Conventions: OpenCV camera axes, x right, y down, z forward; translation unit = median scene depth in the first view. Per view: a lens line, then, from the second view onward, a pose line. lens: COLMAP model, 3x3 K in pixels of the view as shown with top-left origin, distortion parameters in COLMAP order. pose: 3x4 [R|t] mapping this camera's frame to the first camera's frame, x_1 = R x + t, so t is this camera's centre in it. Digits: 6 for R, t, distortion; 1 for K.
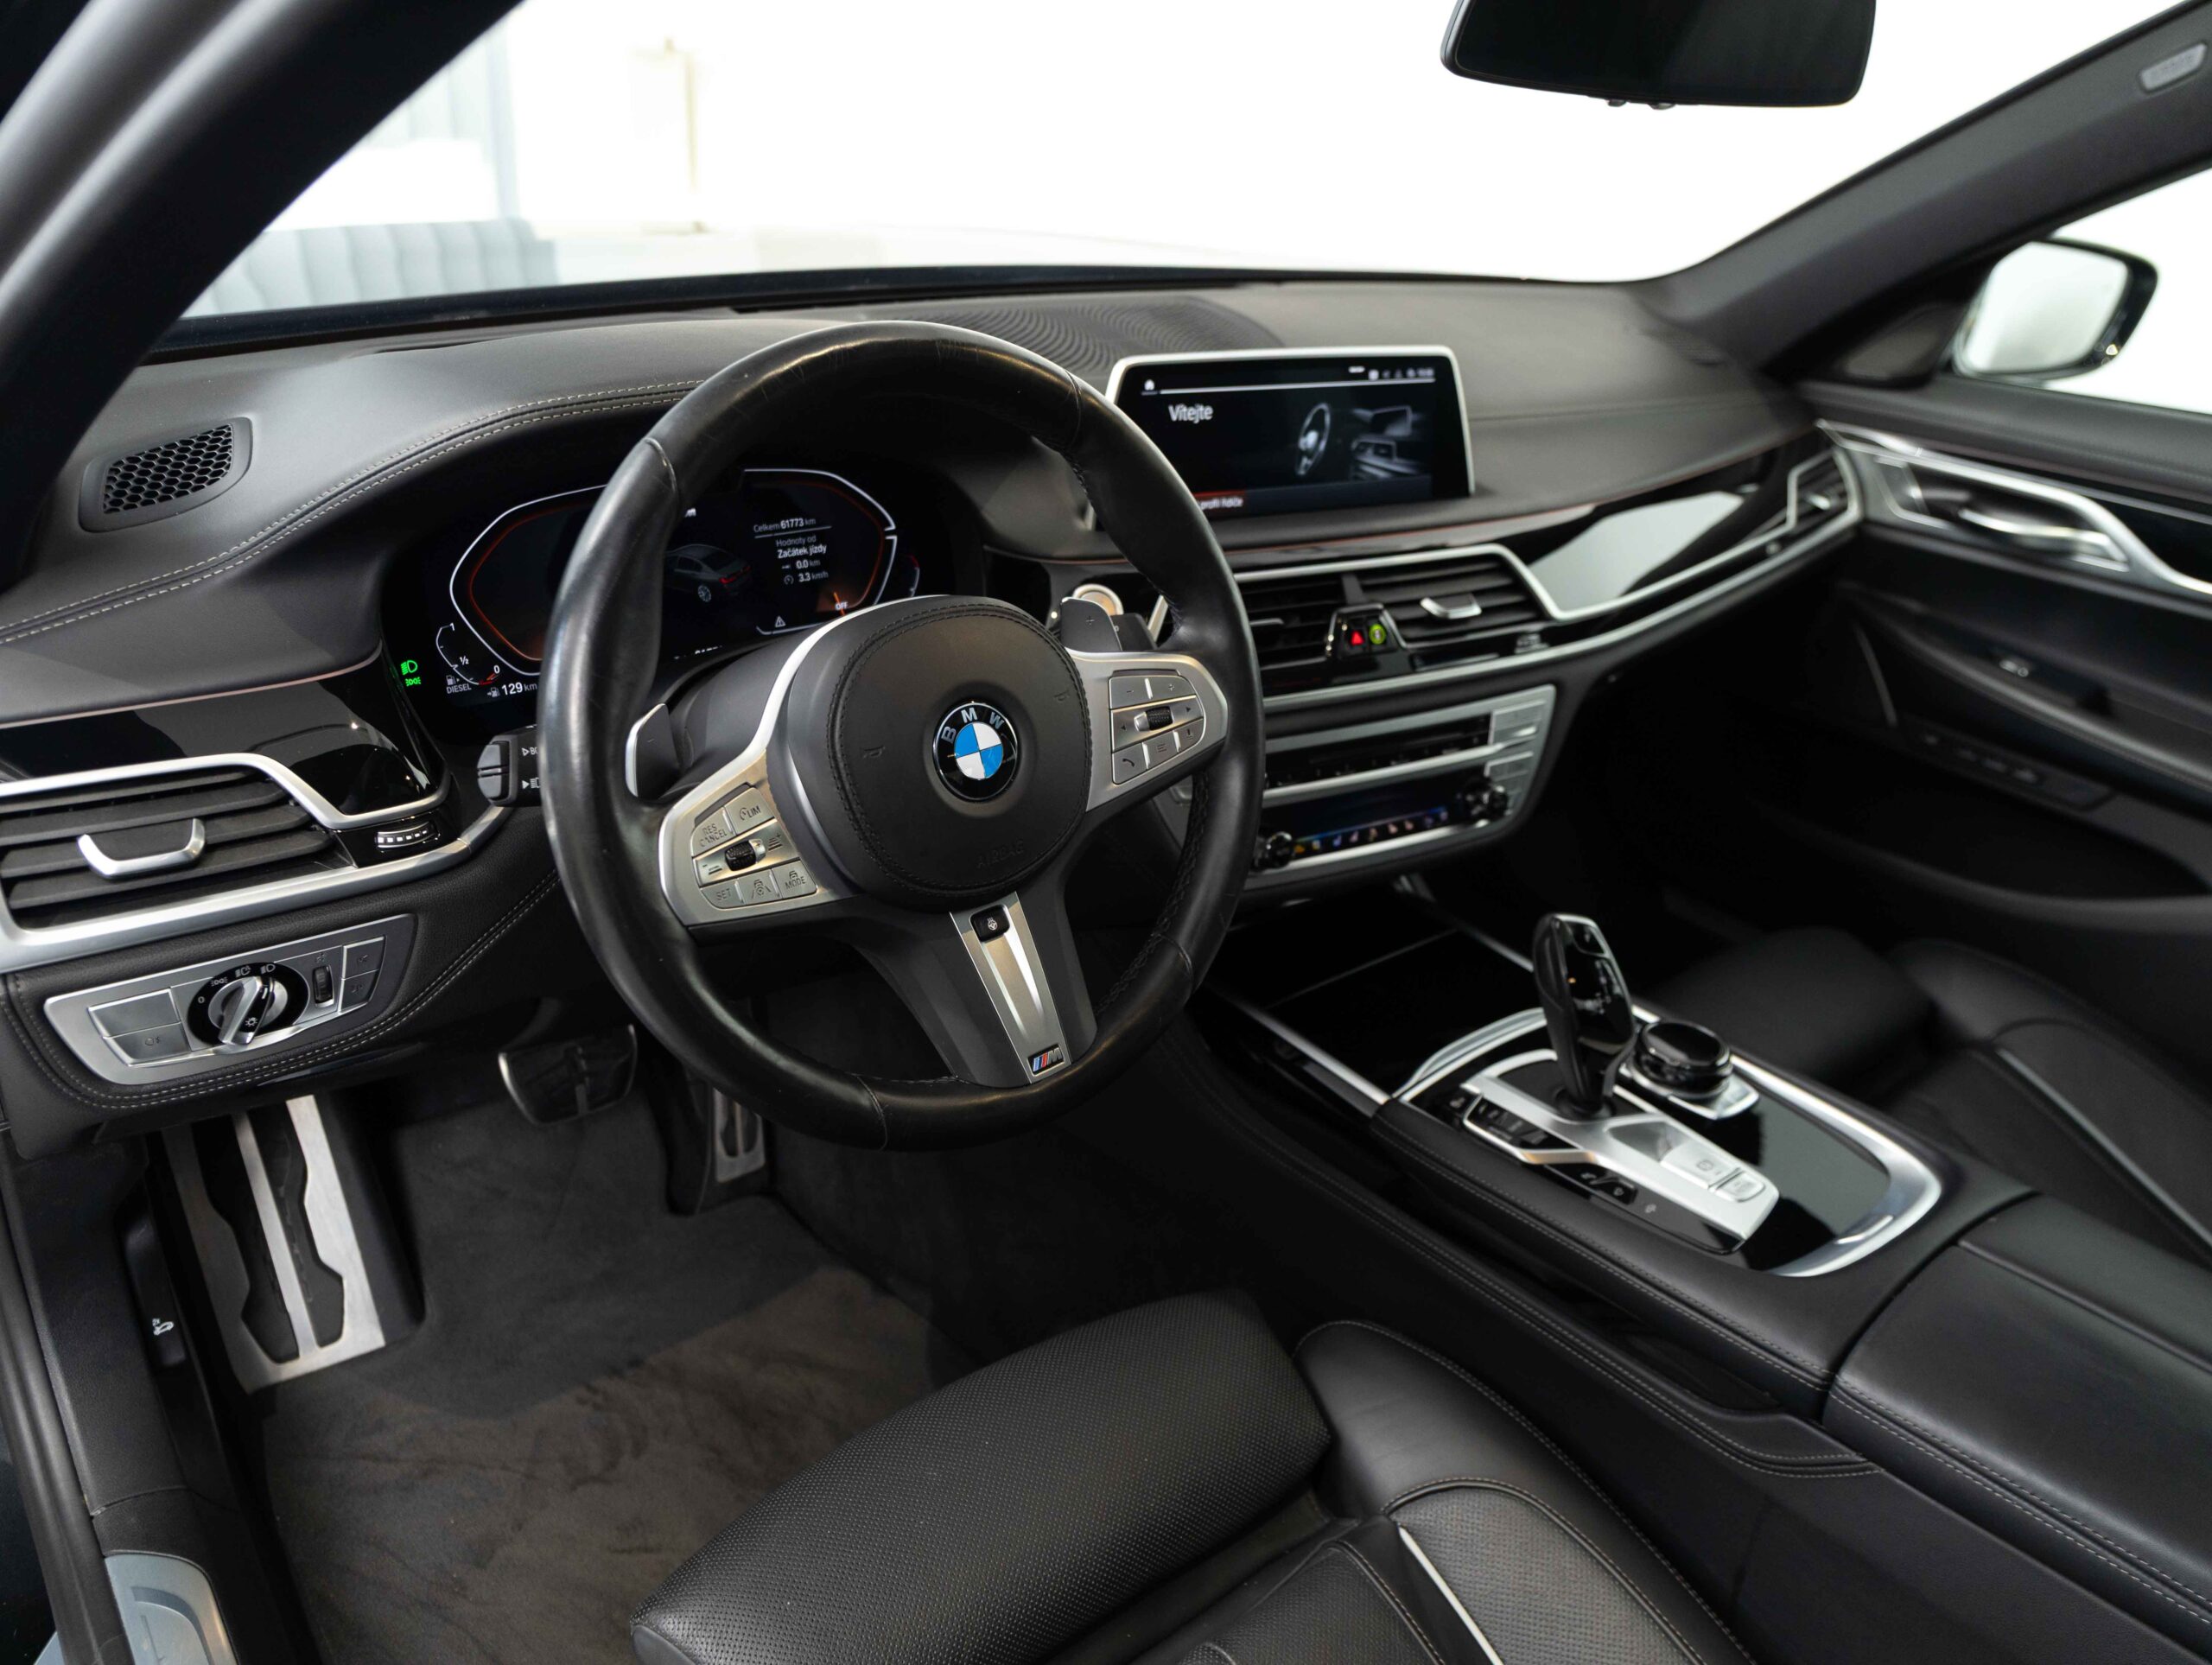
lens RADIAL K [[1504.7, 0, 1020.8], [0, 1504.7, 829.5], [0, 0, 1]] dist [0.003124, 0.005139]
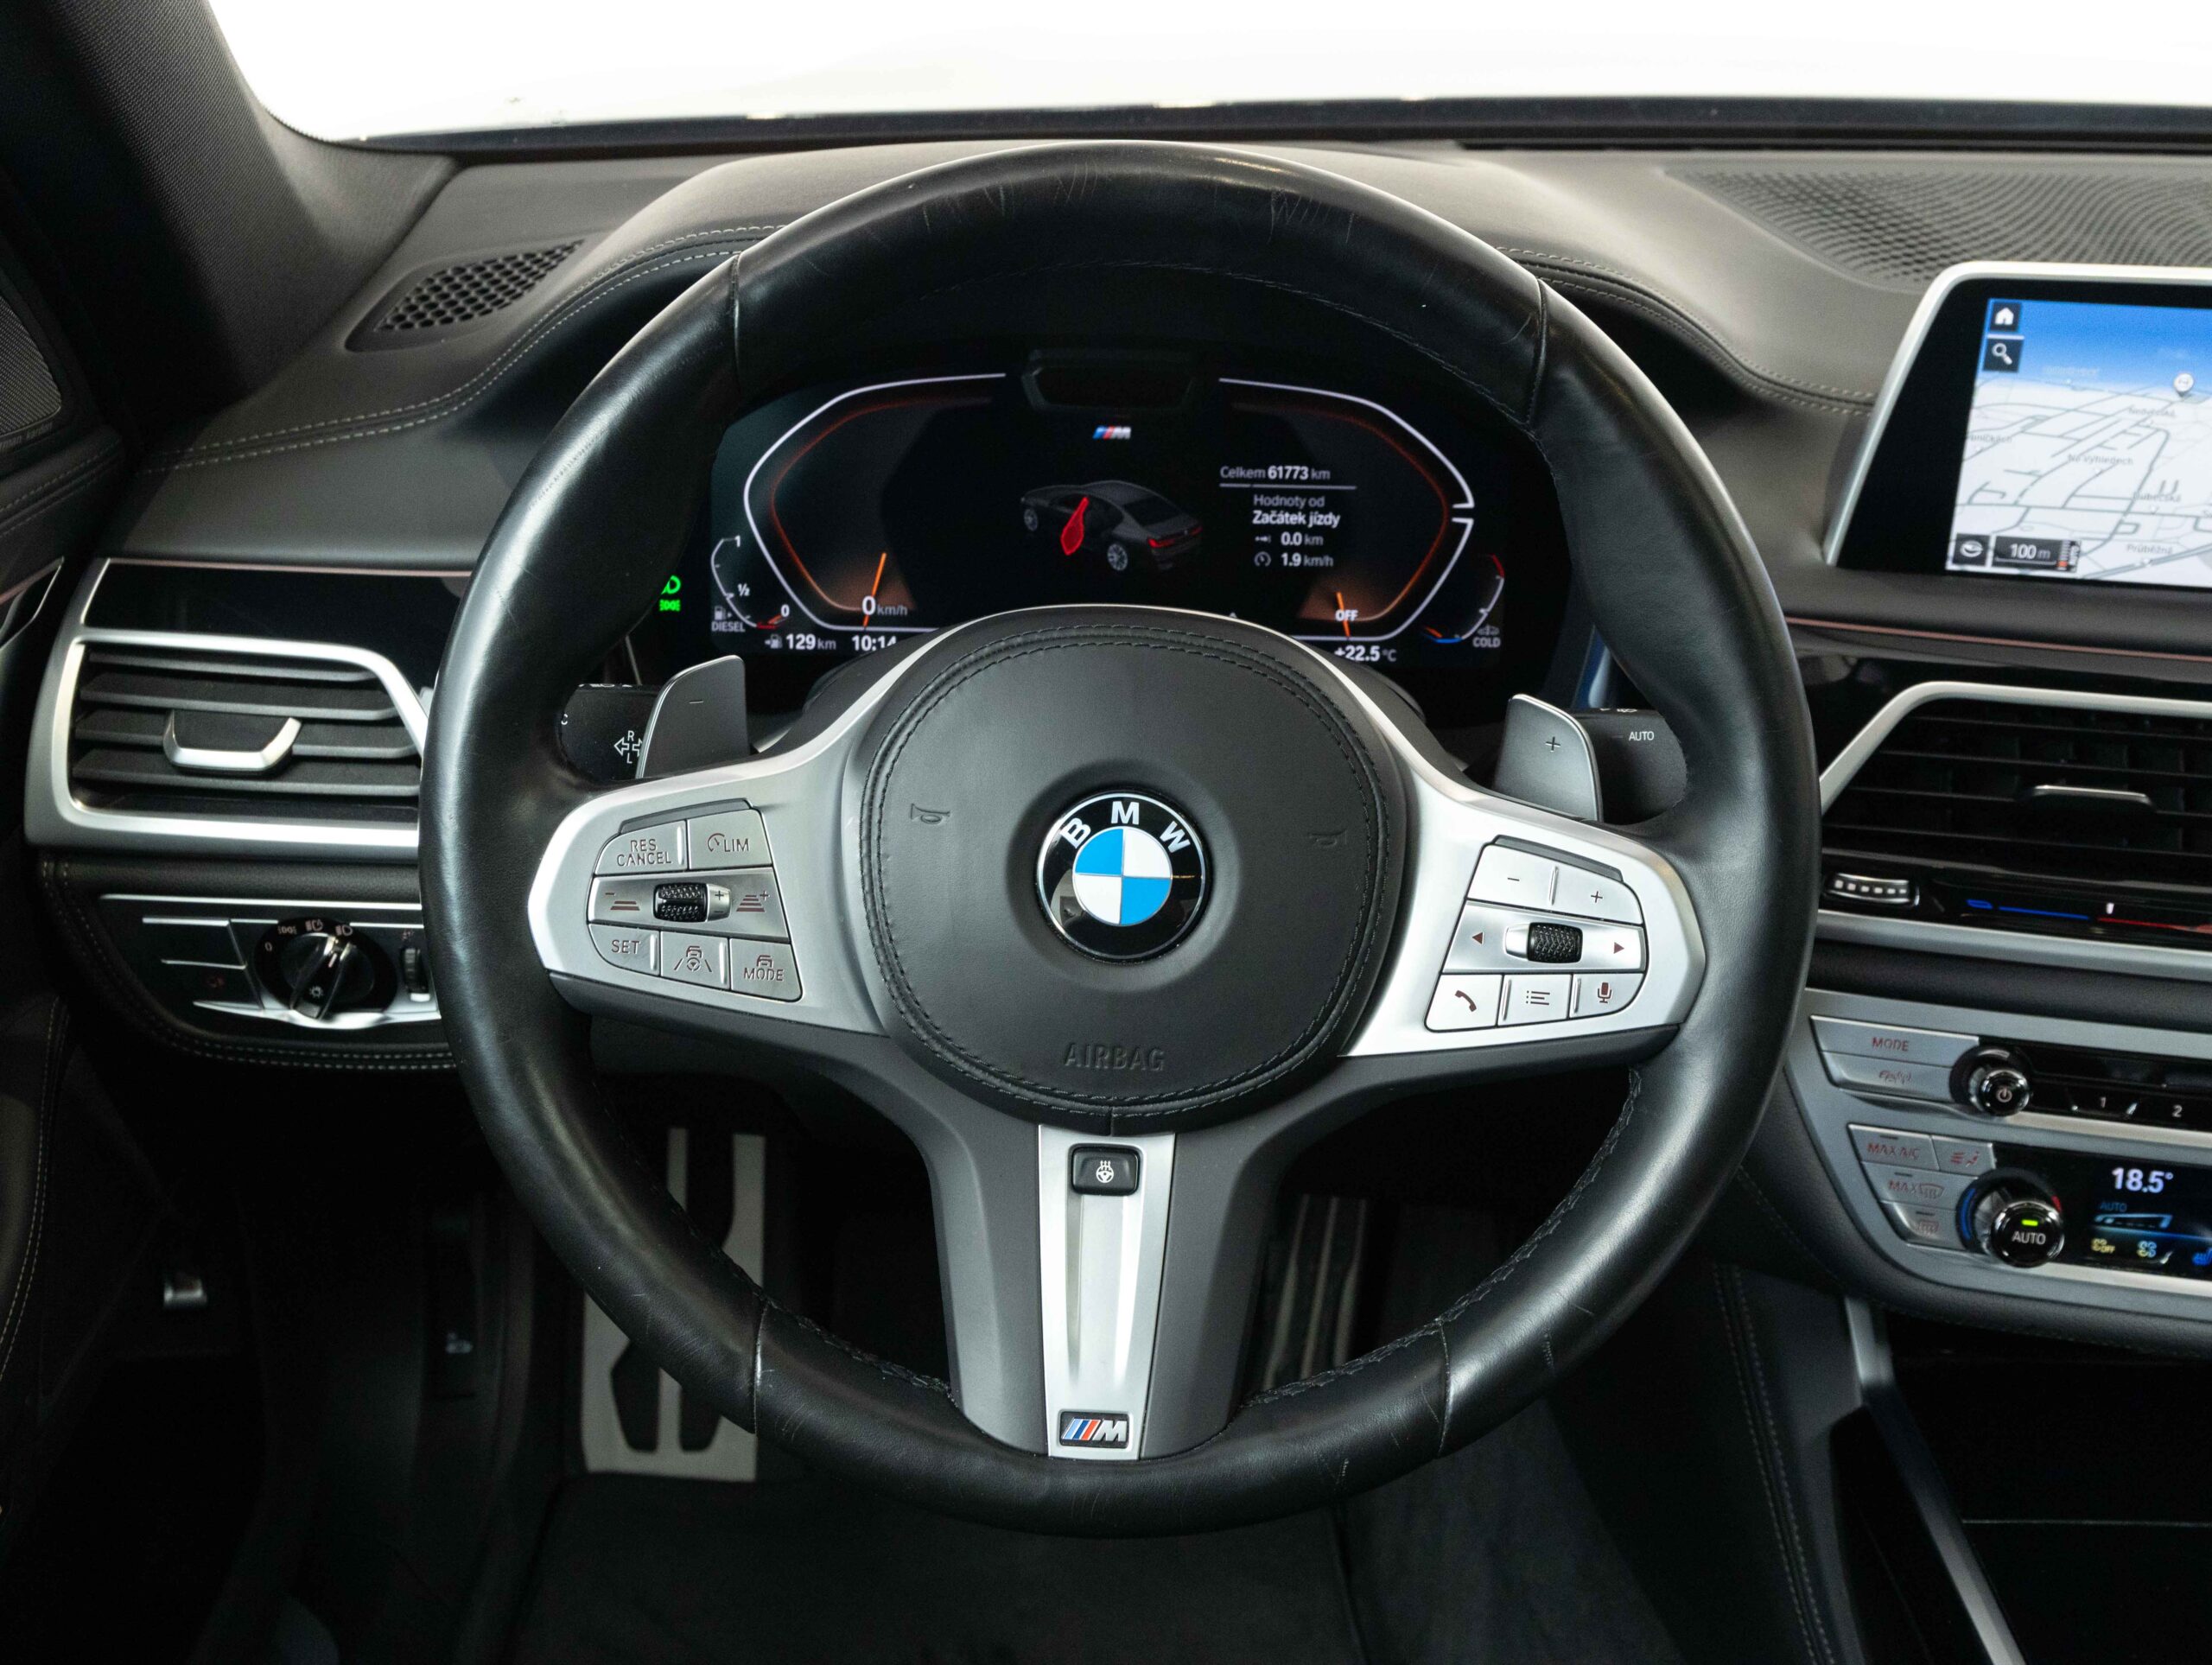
lens RADIAL K [[2143.8, 0, 1106.0], [0, 2143.8, 832.5], [0, 0, 1]] dist [0.012945, 0.017800]
pose [[0.800793, 0.230858, -0.552662, 0.304008], [-0.249131, 0.967508, 0.043162, -0.074473], [0.544669, 0.103121, 0.832287, 0.218485]]
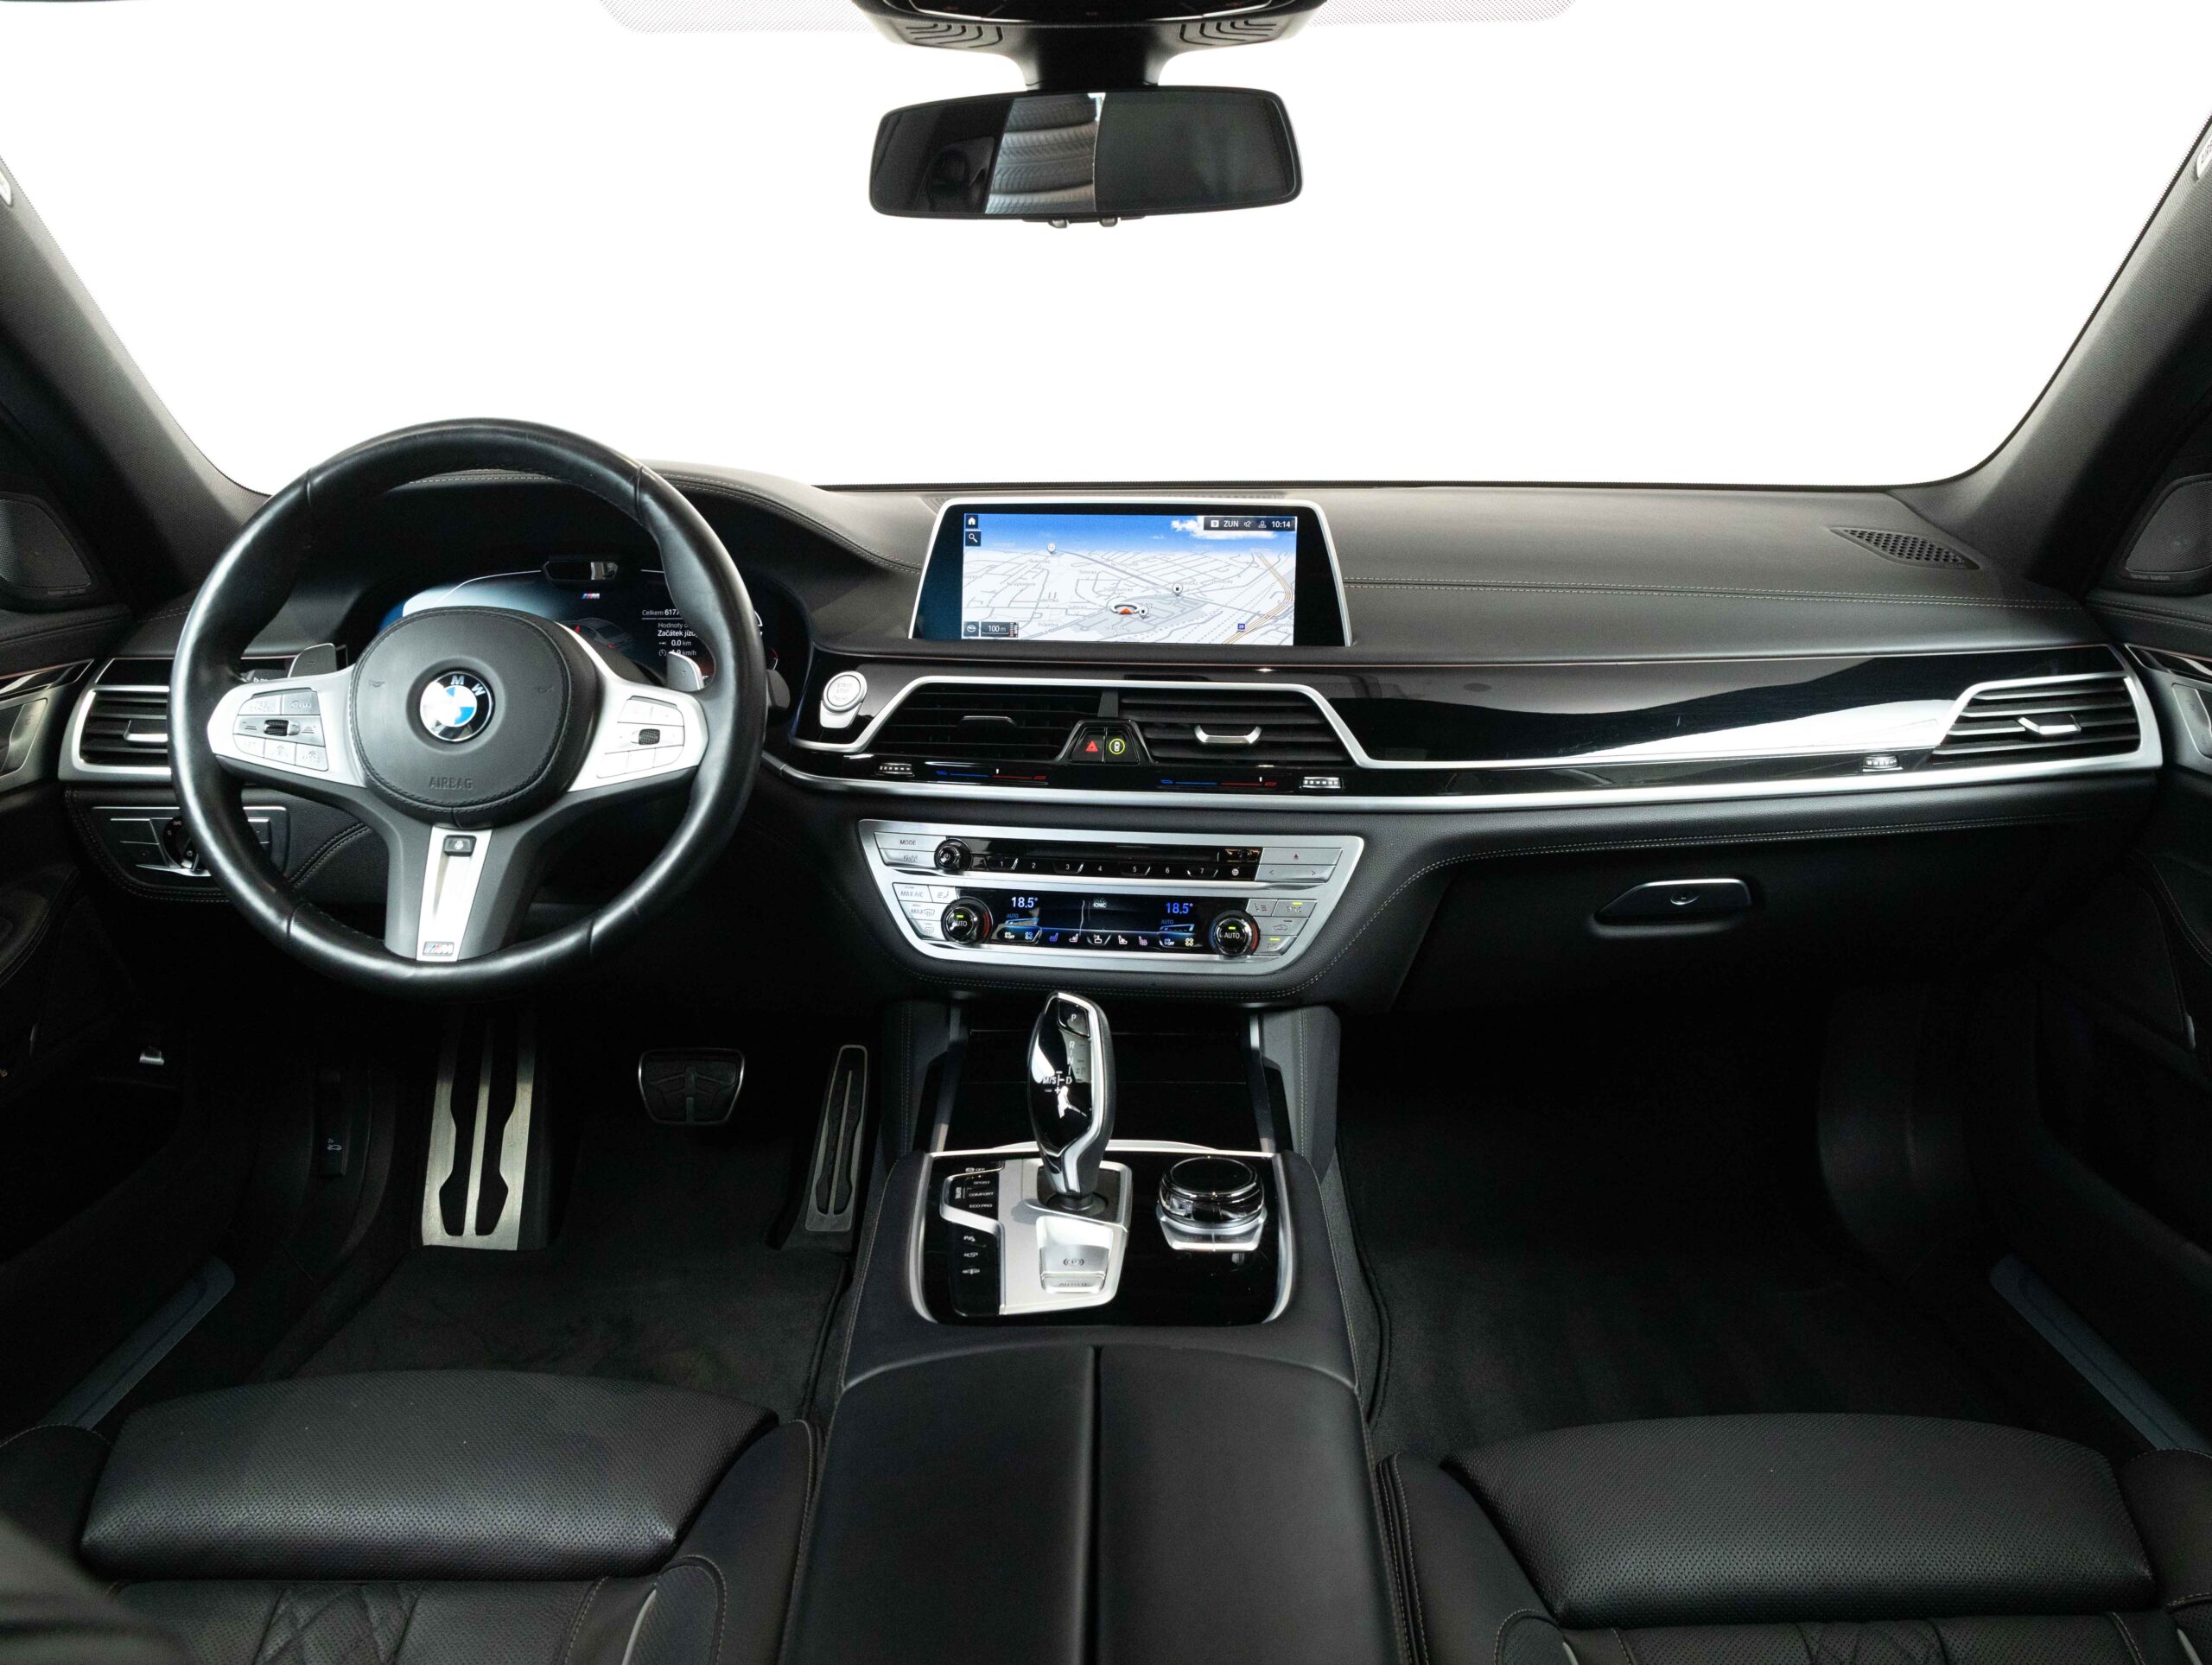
lens RADIAL K [[1529.4, 0, 1094.3], [0, 1529.4, 872.5], [0, 0, 1]] dist [0.003581, -0.038558]
pose [[0.795164, 0.108574, -0.596596, 0.929706], [-0.230508, 0.964107, -0.131772, 0.105130], [0.560875, 0.242301, 0.791650, 0.189136]]
